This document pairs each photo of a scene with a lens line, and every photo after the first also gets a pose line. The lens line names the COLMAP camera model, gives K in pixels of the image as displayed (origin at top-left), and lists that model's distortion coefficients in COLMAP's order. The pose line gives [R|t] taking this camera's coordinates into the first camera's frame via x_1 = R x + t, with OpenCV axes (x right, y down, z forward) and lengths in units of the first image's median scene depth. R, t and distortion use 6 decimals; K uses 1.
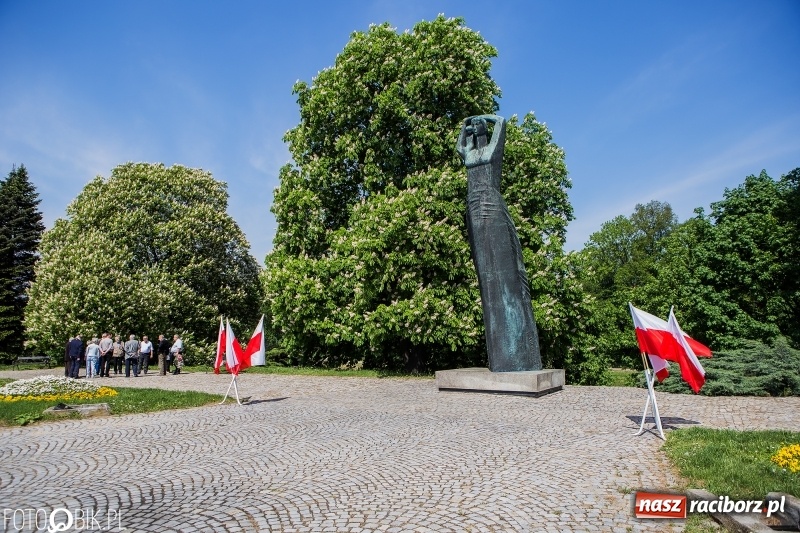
lens RADIAL K [[550.5, 0, 400.5], [0, 550.5, 265.6], [0, 0, 1]] dist [-0.090894, 0.069884]
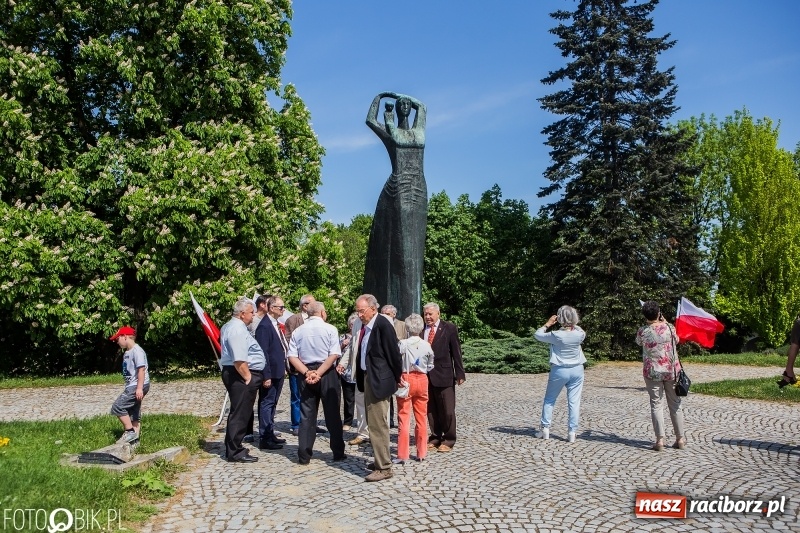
lens RADIAL K [[550.5, 0, 401.2], [0, 550.5, 262.9], [0, 0, 1]] dist [-0.090894, 0.069884]
pose [[0.667120, 0.081504, 0.740478, -0.354678], [-0.095170, 0.995177, -0.023797, 0.027178], [-0.738846, -0.054596, 0.671659, 0.256469]]
